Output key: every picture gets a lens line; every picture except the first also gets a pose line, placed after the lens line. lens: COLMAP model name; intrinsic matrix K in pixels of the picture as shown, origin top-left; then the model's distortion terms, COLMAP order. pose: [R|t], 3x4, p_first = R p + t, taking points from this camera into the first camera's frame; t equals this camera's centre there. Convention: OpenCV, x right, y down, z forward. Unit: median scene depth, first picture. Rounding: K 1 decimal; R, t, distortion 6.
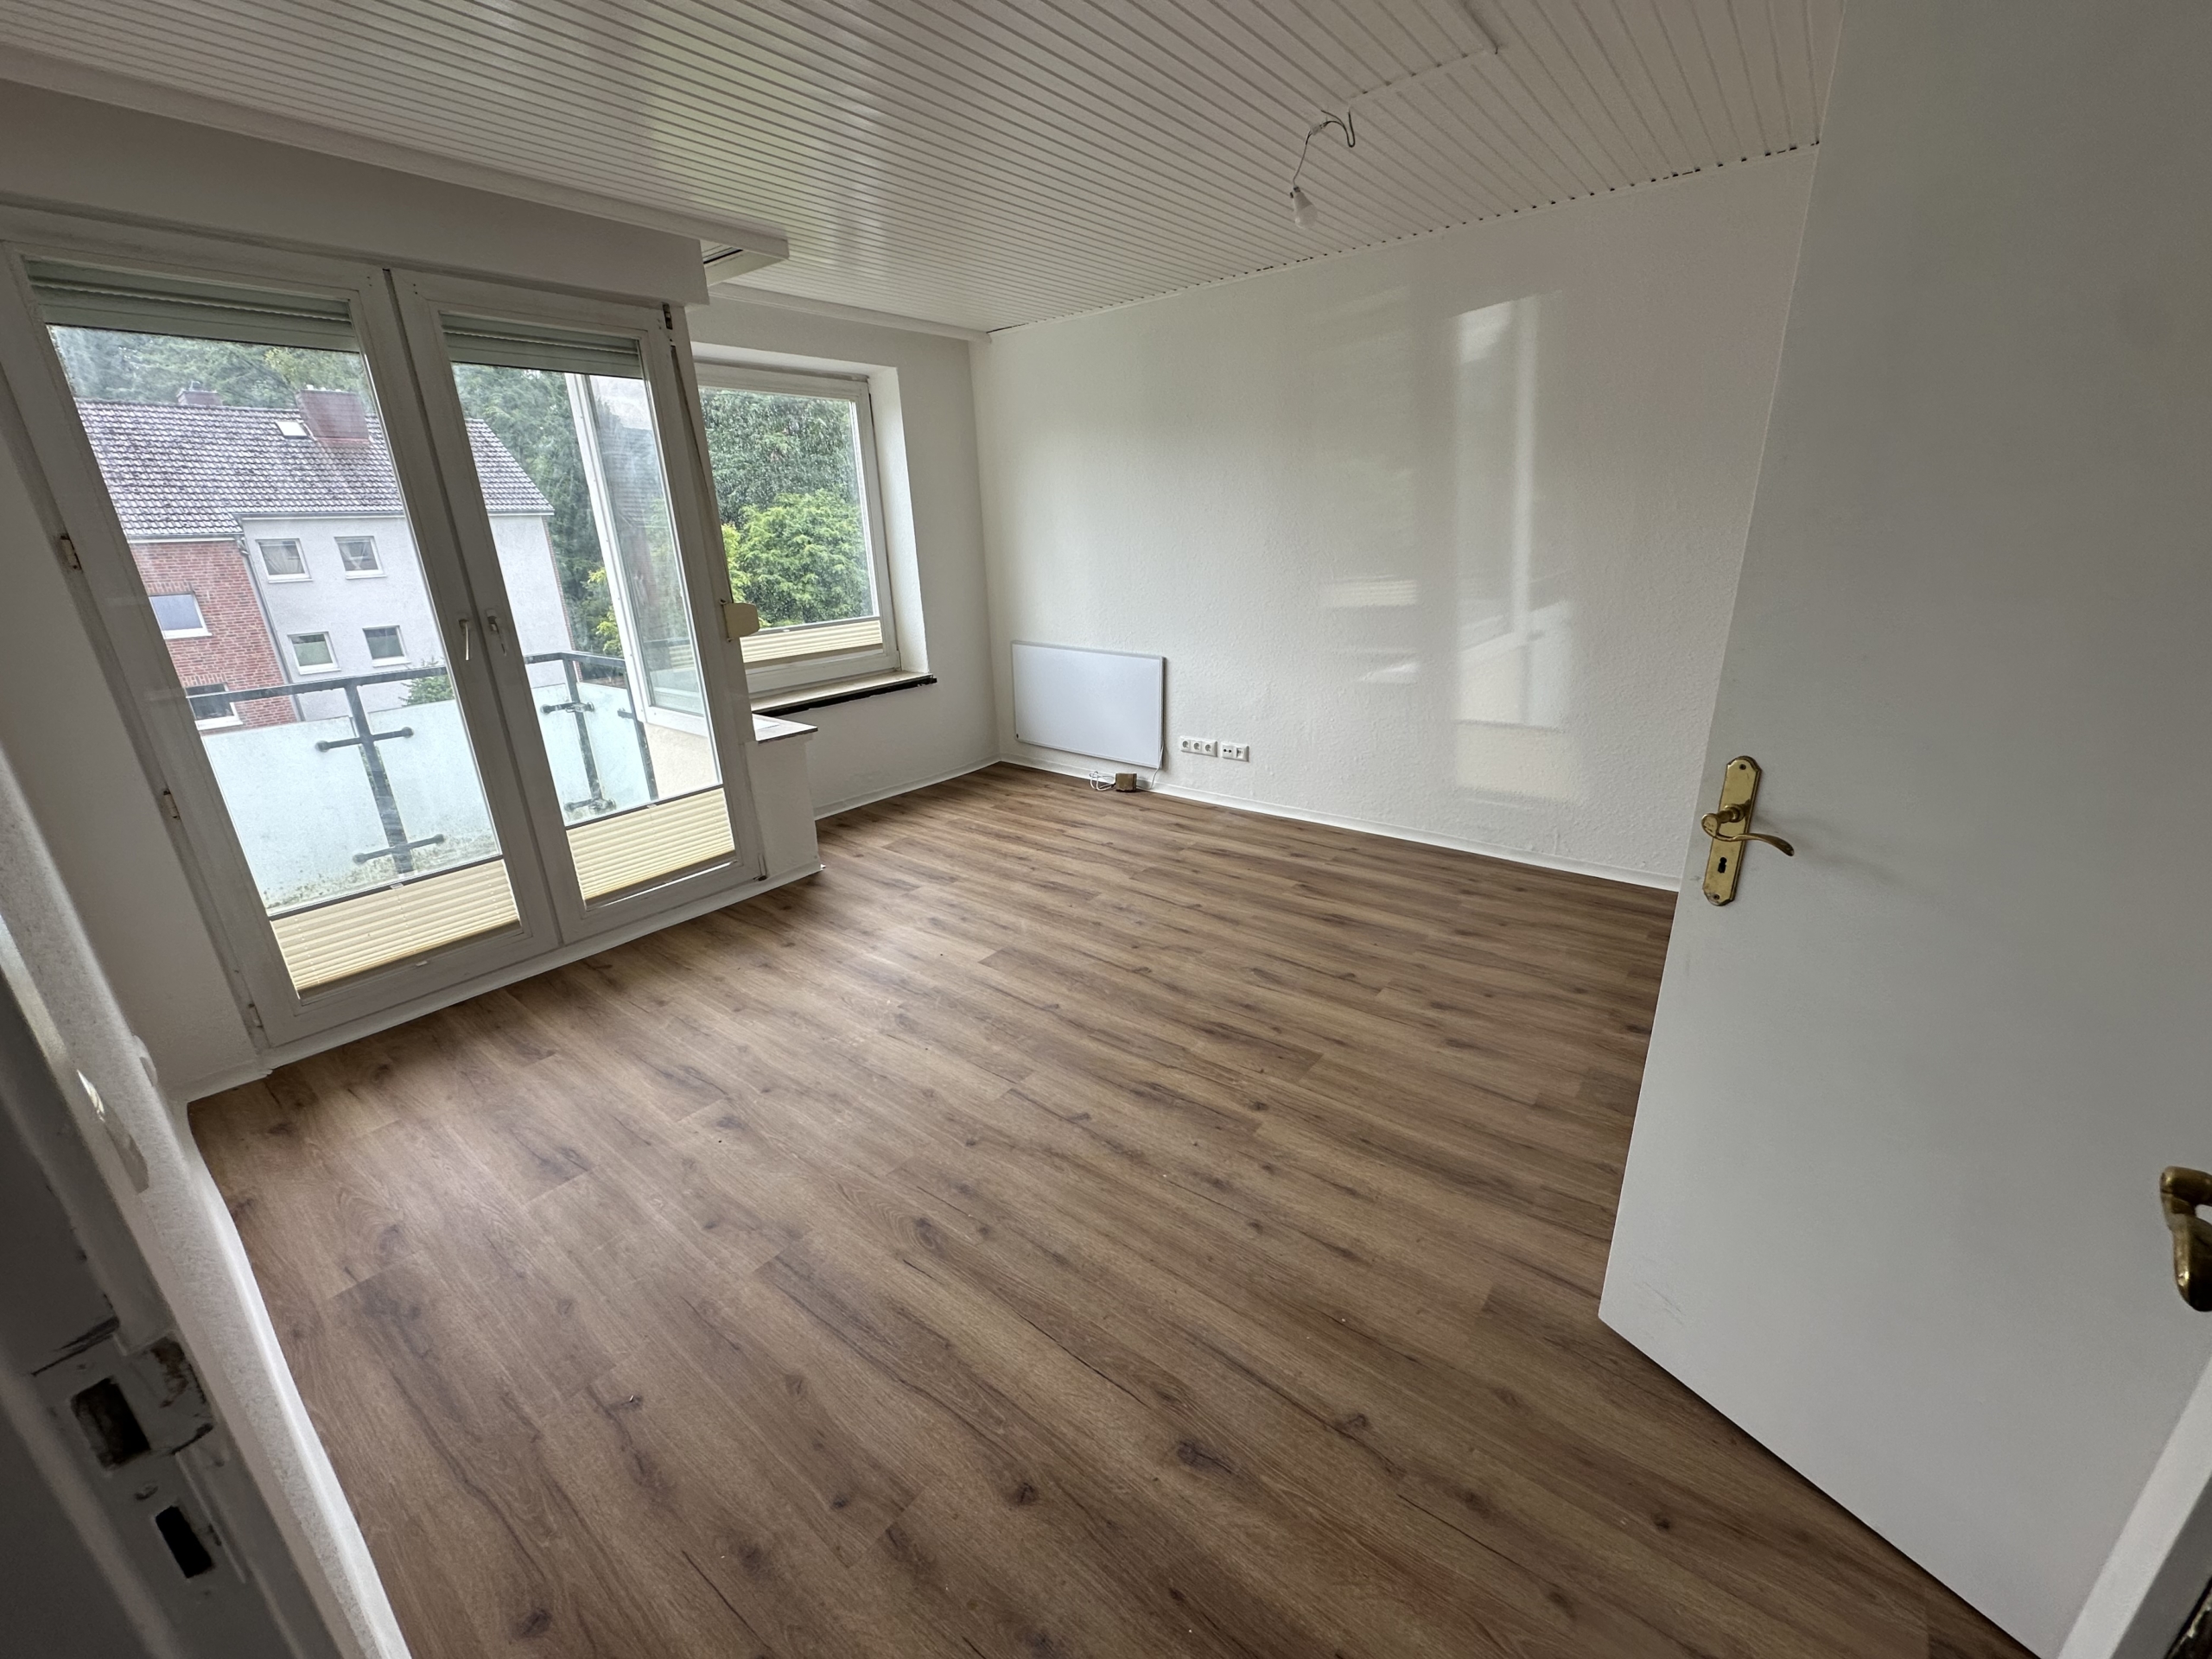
lens RADIAL K [[879.9, 0, 1106.0], [0, 879.9, 829.5], [0, 0, 1]] dist [-0.001206, -0.000119]
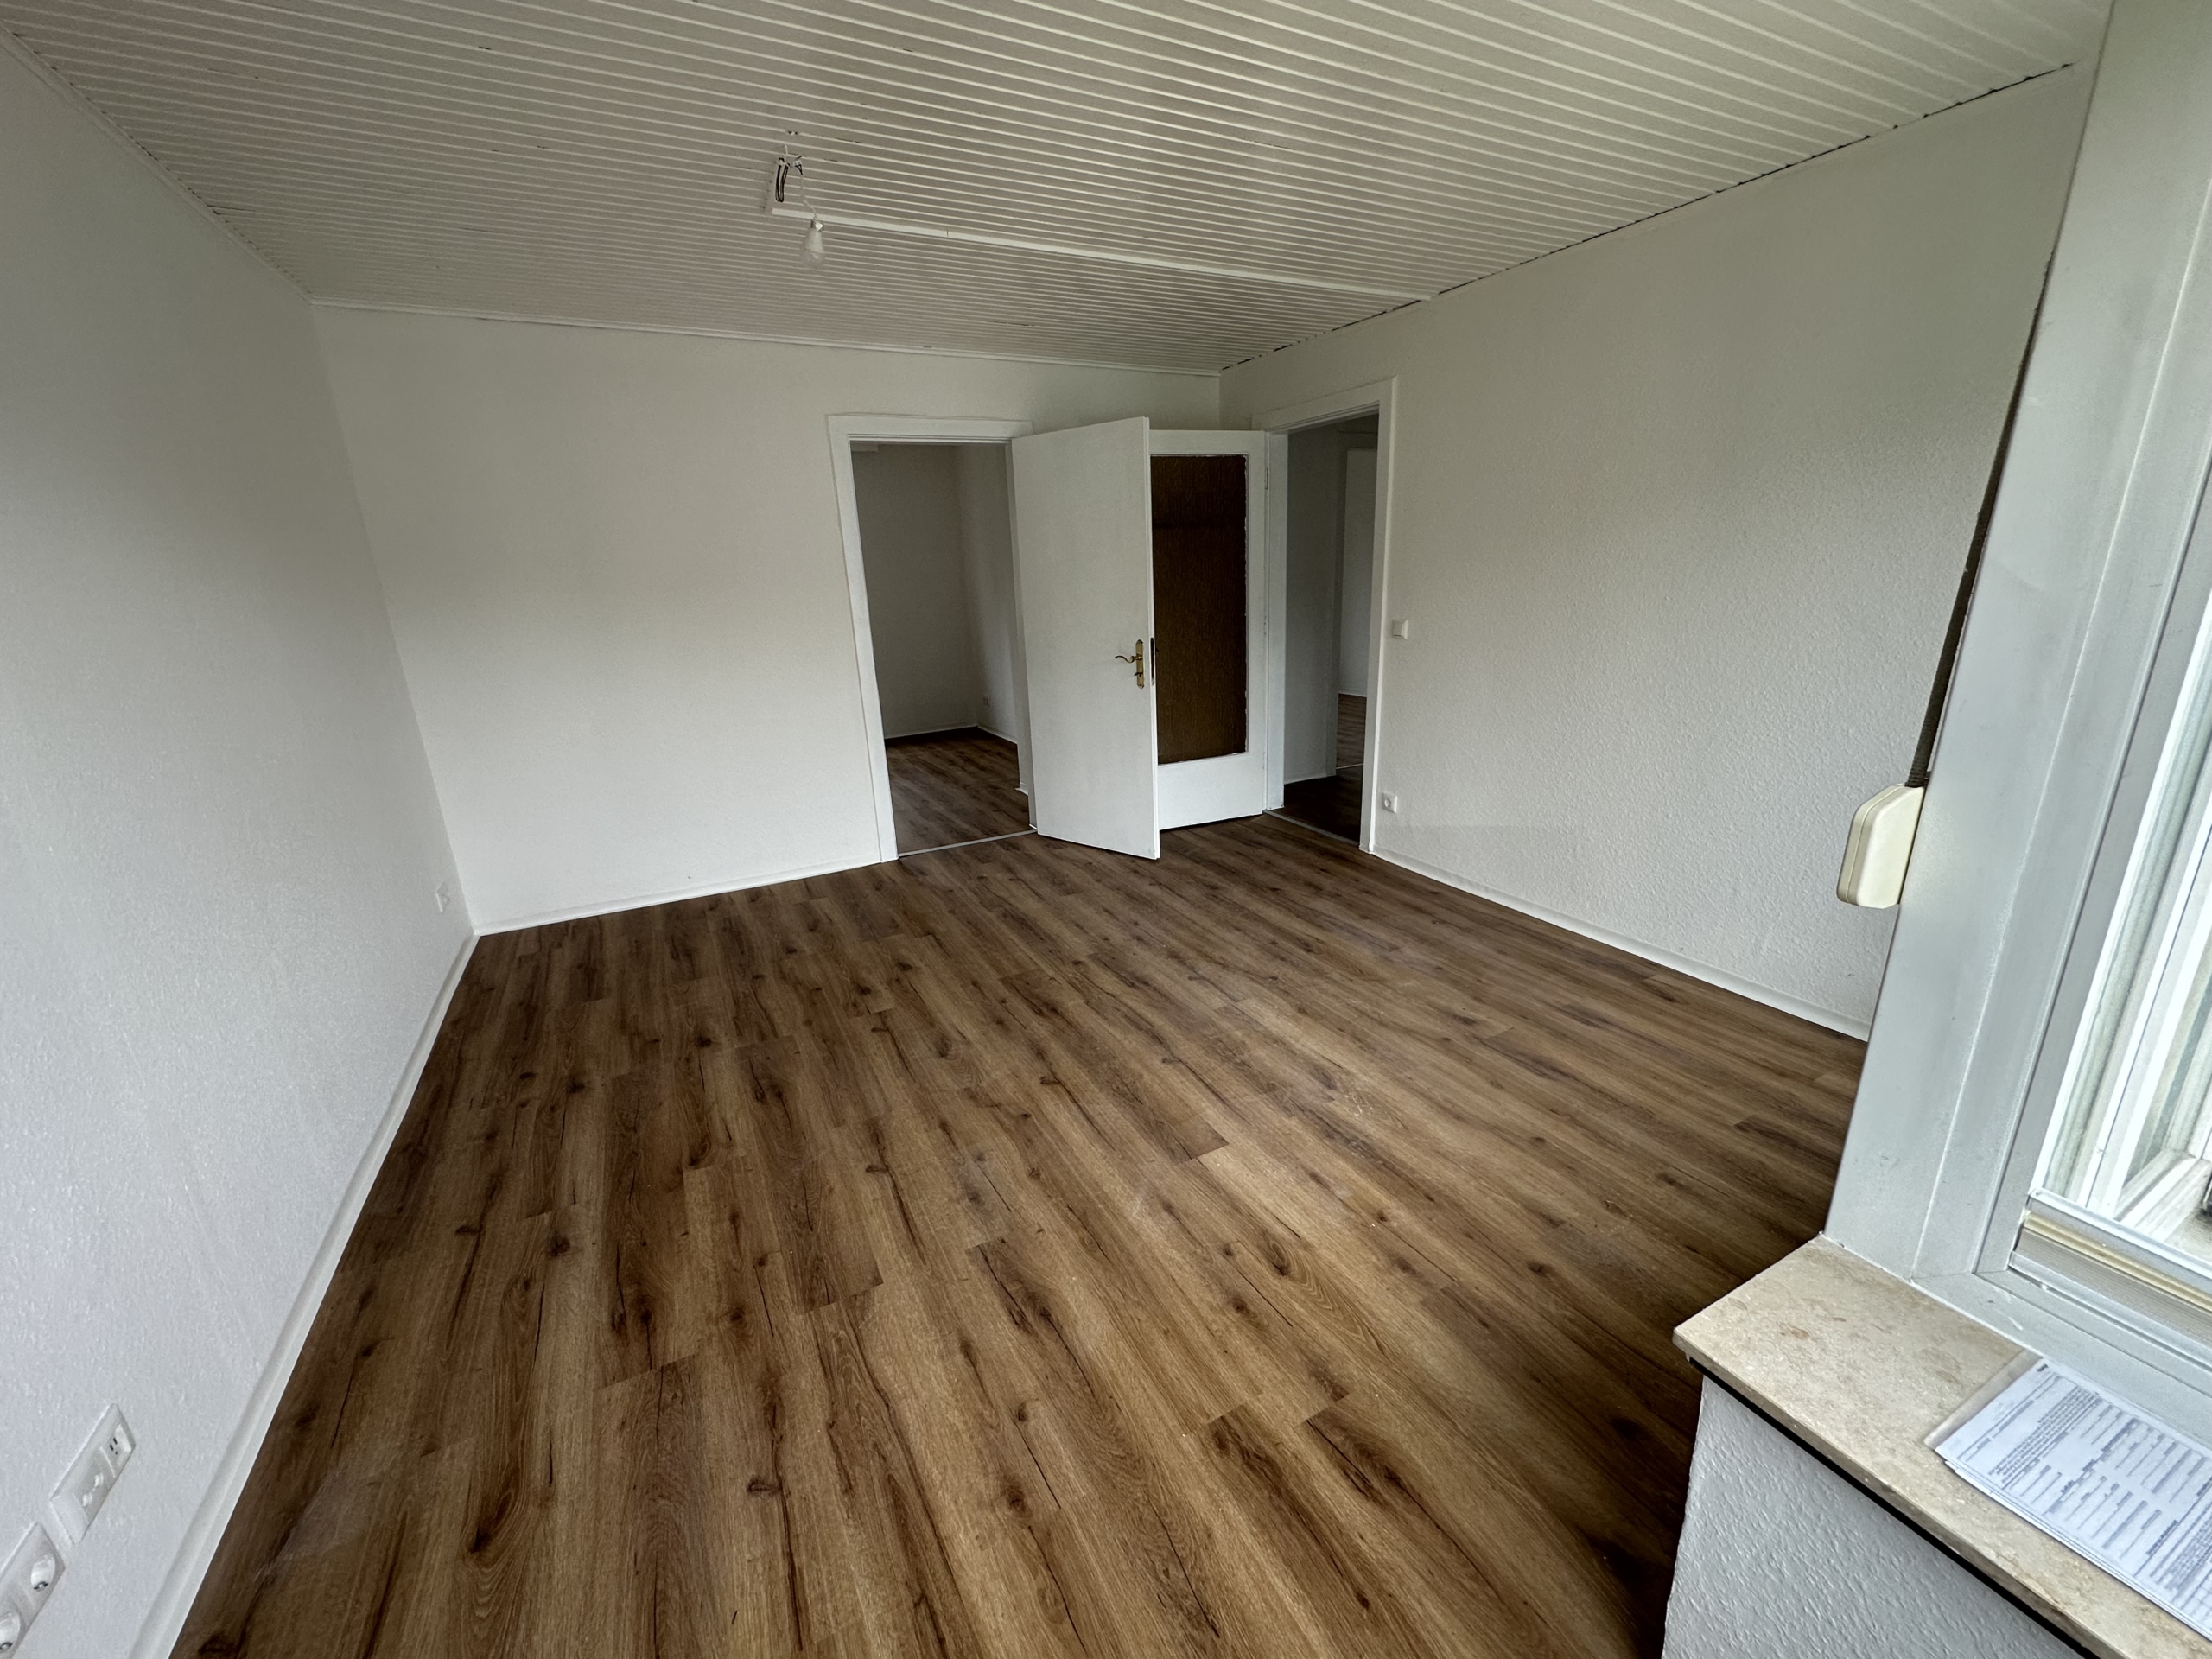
lens RADIAL K [[879.9, 0, 1106.0], [0, 879.9, 829.5], [0, 0, 1]] dist [-0.001206, -0.000119]
pose [[-0.910032, -0.053126, 0.411120, -0.353407], [0.199034, 0.813965, 0.545754, -0.504474], [-0.363631, 0.578480, -0.730160, 1.472906]]
